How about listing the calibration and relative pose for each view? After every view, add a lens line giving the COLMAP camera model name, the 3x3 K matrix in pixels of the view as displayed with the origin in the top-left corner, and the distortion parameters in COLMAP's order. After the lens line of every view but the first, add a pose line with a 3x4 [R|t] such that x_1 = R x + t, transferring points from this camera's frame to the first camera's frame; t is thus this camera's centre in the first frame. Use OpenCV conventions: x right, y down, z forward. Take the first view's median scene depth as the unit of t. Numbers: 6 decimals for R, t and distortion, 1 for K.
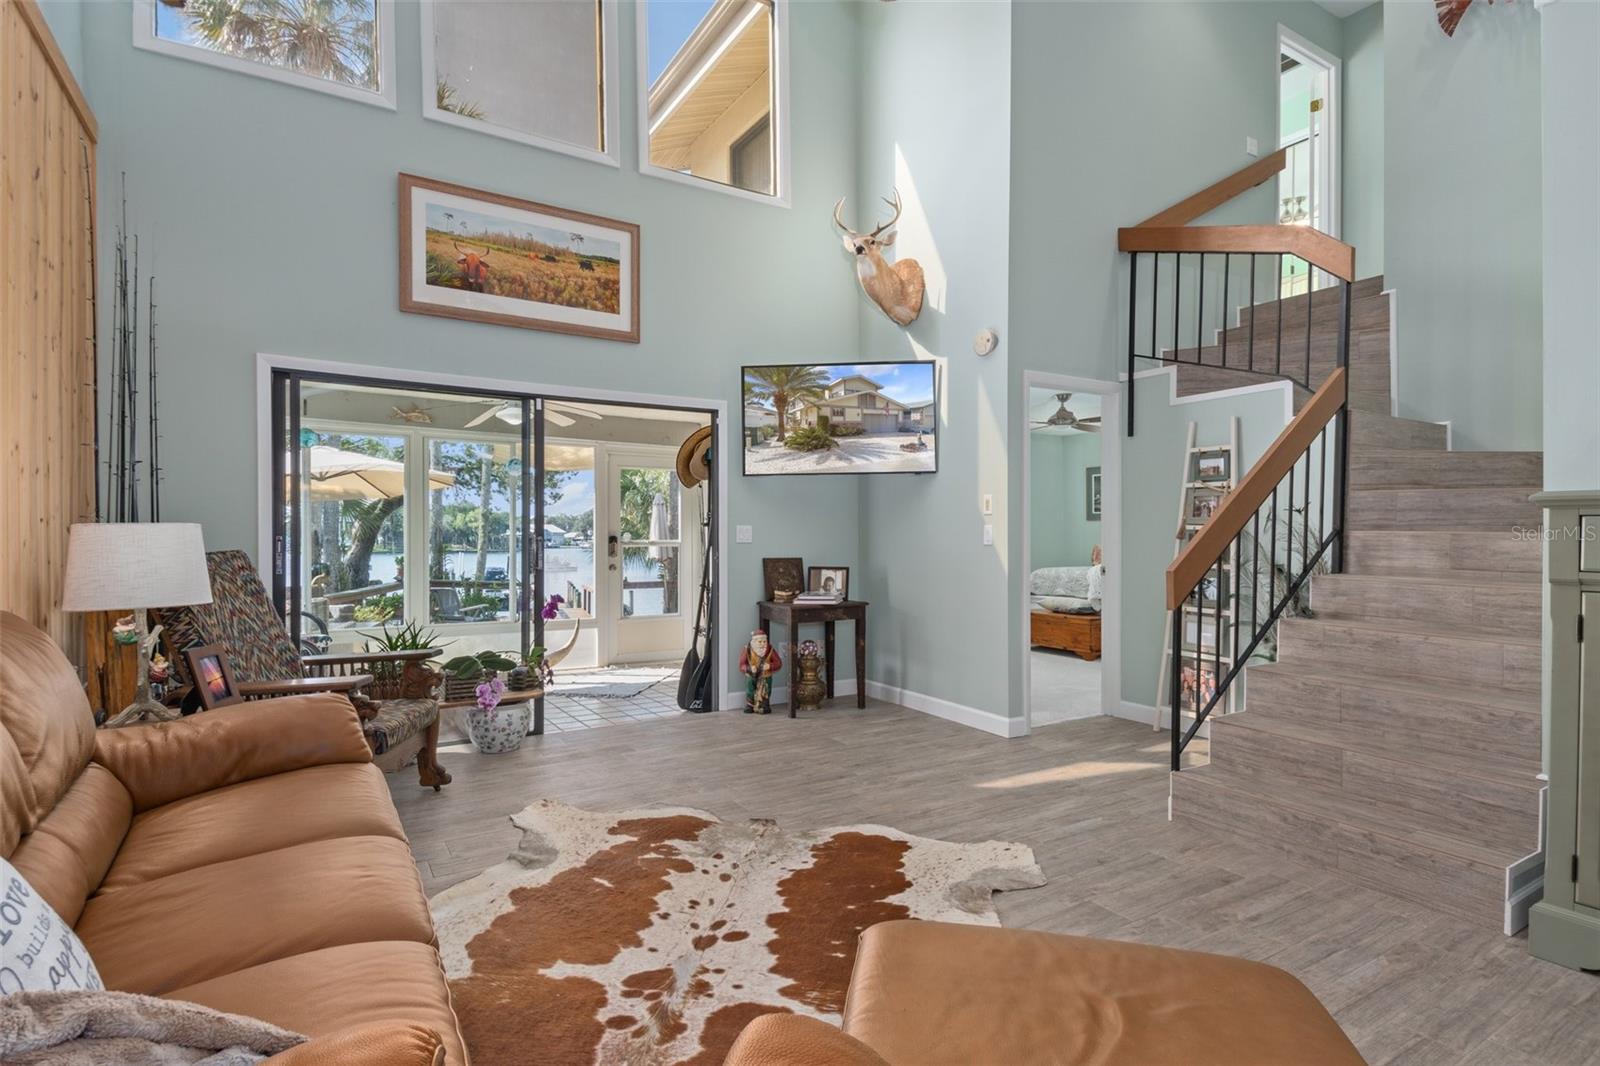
lens RADIAL K [[800.4, 0, 787.5], [0, 800.4, 545.4], [0, 0, 1]] dist [0.019574, -0.000196]
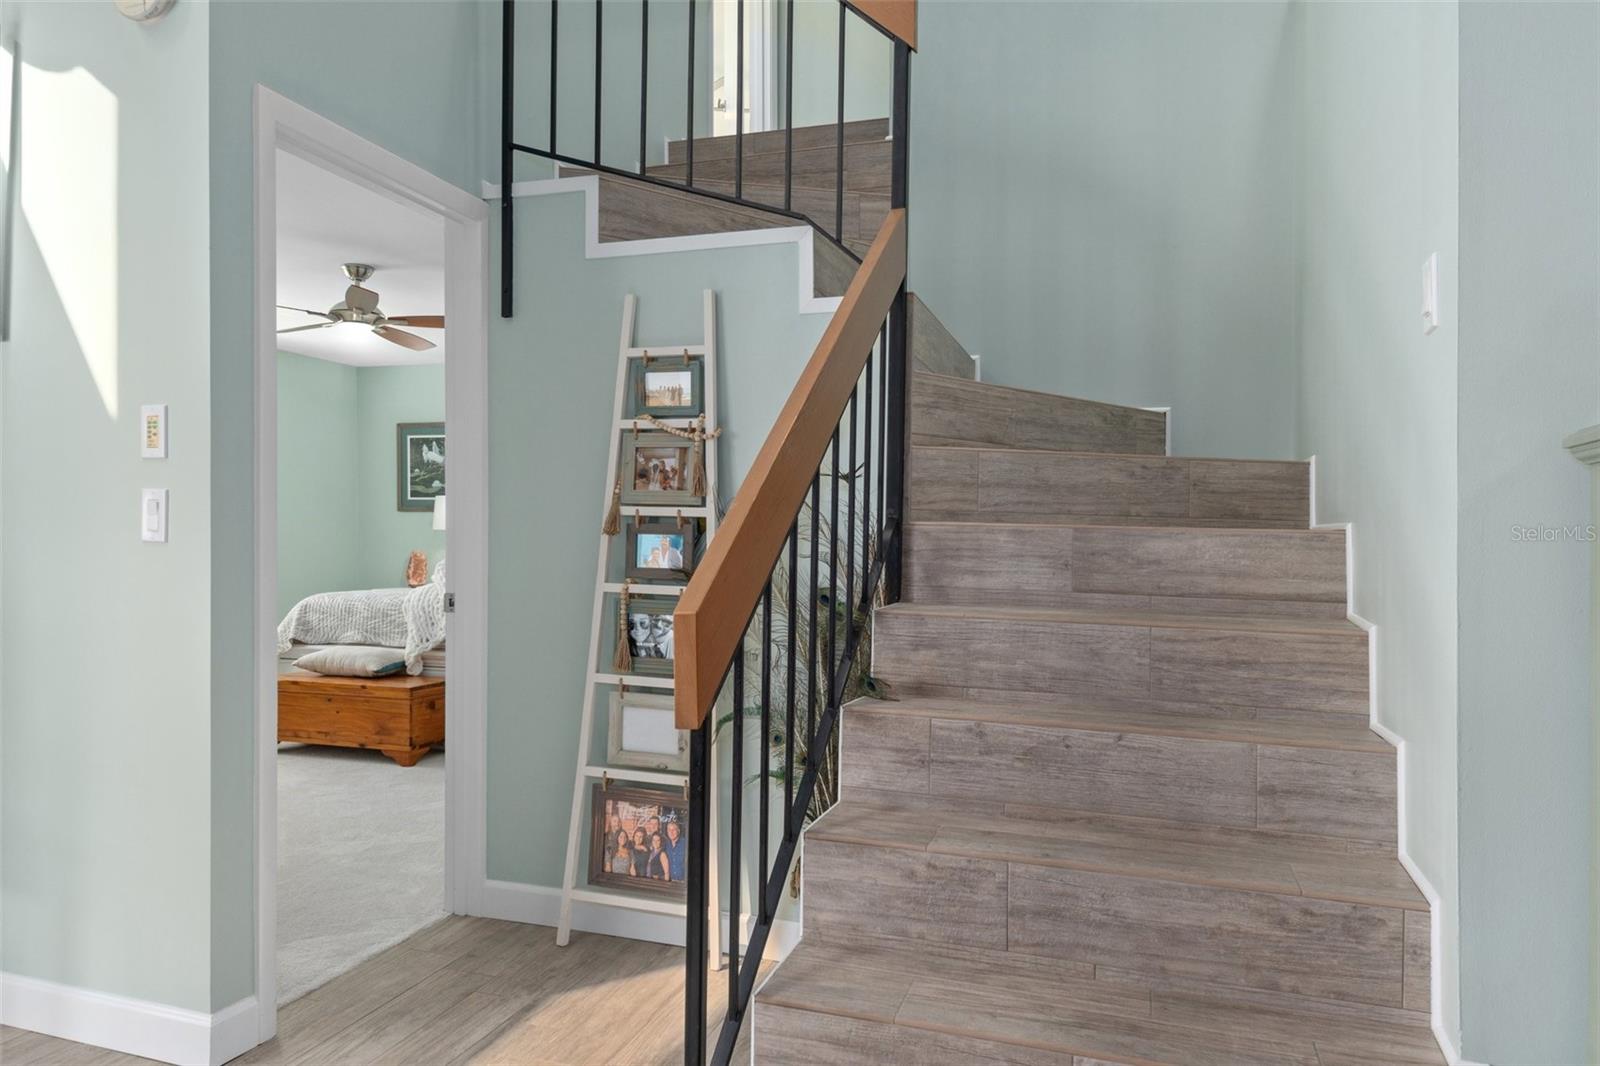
lens RADIAL K [[1070.7, 0, 794.9], [0, 1070.7, 563.3], [0, 0, 1]] dist [0.007060, 0.001267]
pose [[0.752515, -0.002190, 0.658571, 0.186246], [-0.003029, 0.999972, 0.006787, 0.005350], [-0.658568, -0.007102, 0.752488, 0.551141]]
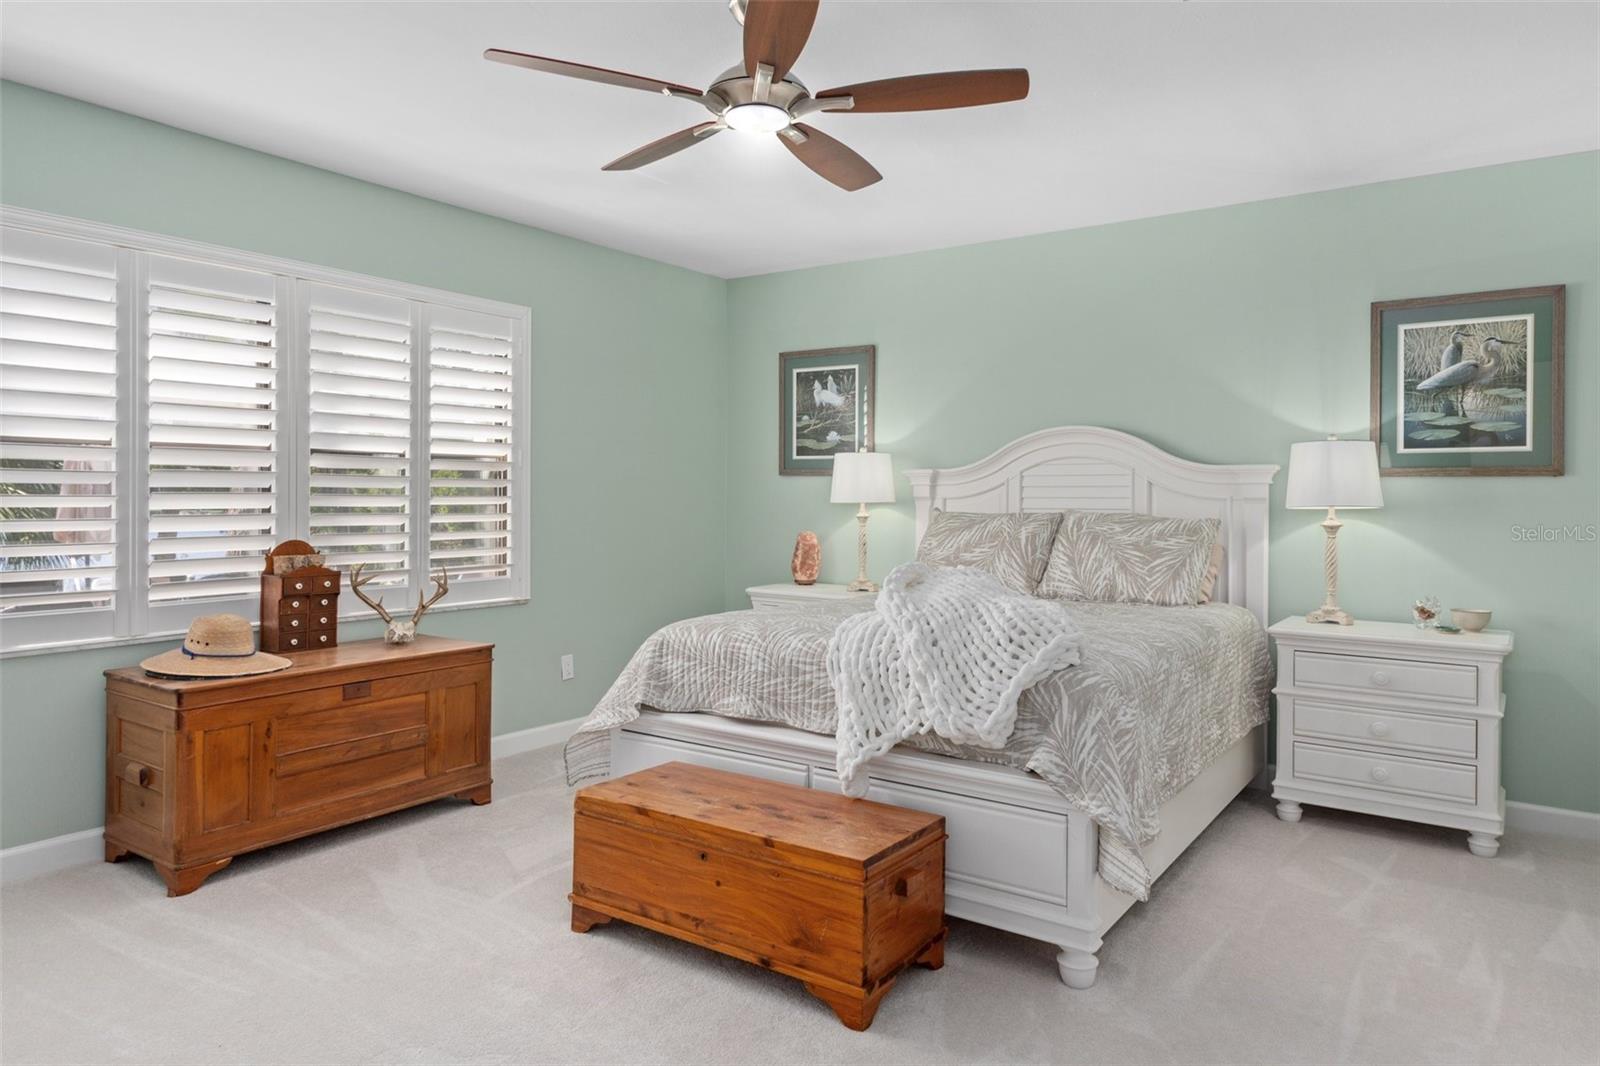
lens RADIAL K [[1029.5, 0, 788.4], [0, 1029.5, 519.1], [0, 0, 1]] dist [0.010152, -0.000951]
pose [[0.915293, 0.002344, 0.402782, 0.426124], [-0.007046, 0.999923, 0.010191, -0.035978], [-0.402727, -0.012166, 0.915239, 1.357634]]
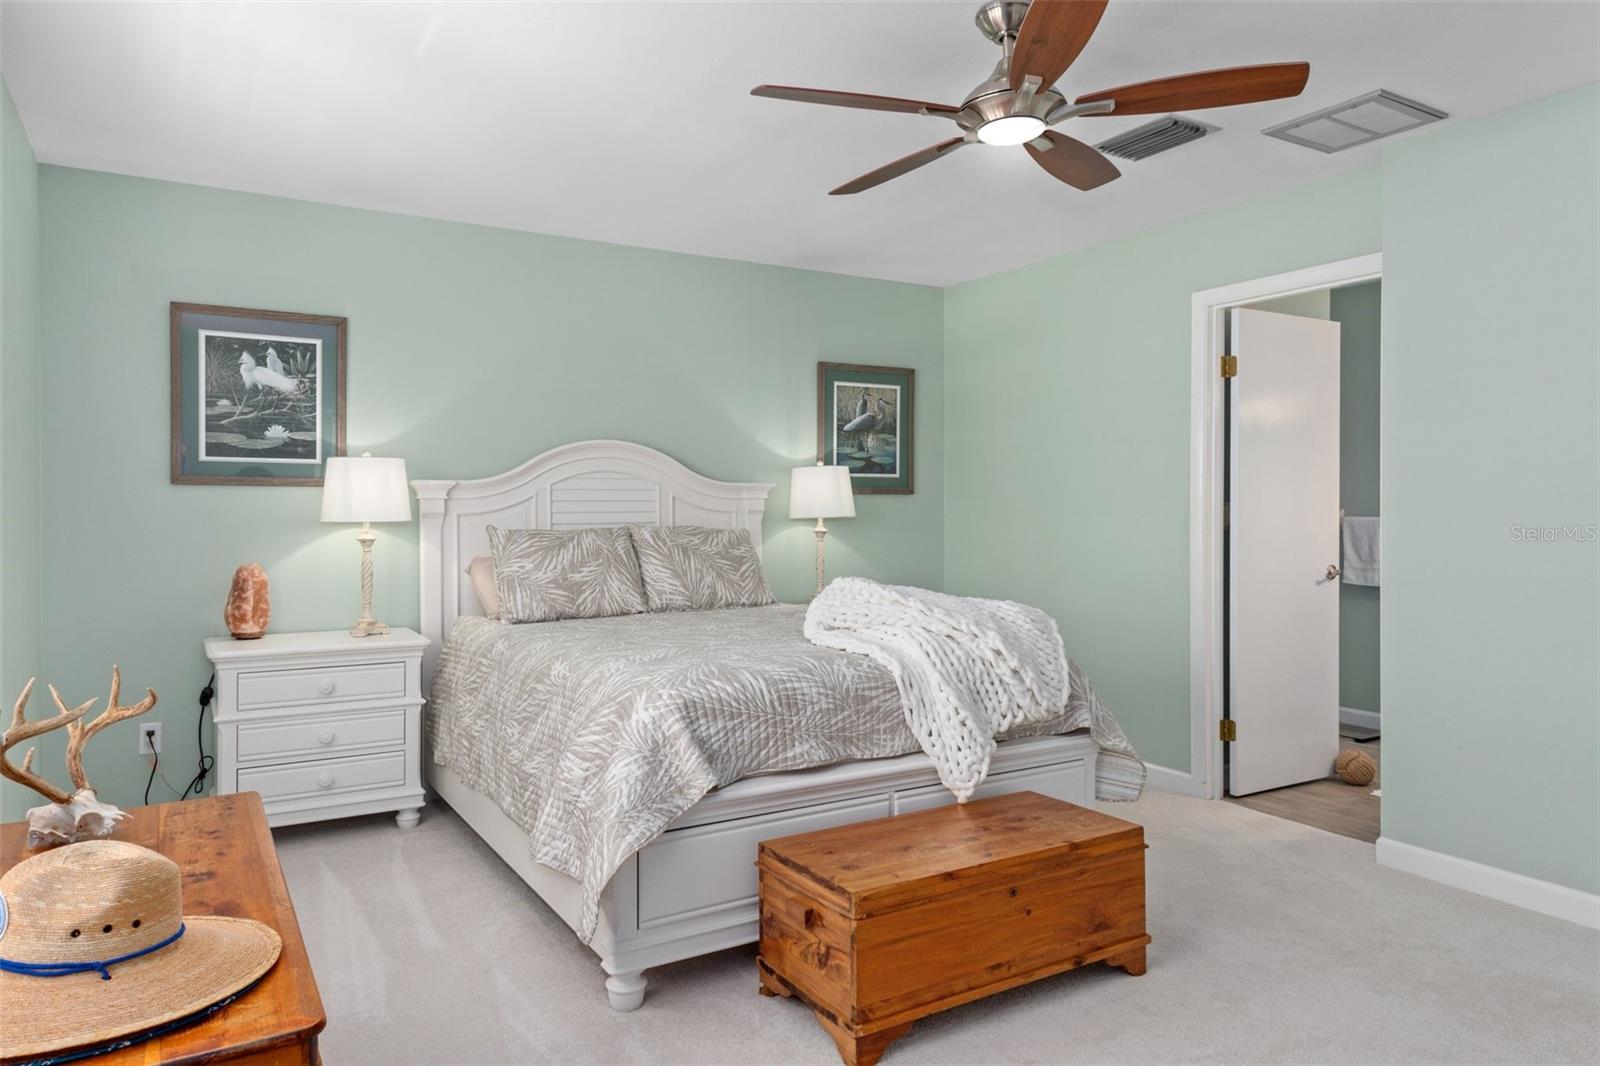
lens RADIAL K [[1029.5, 0, 788.4], [0, 1029.5, 519.1], [0, 0, 1]] dist [0.010152, -0.000951]
pose [[0.001602, -0.004551, 0.999988, -0.001266], [0.014617, 0.999883, 0.004527, -0.045598], [-0.999892, 0.014609, 0.001668, 2.143876]]
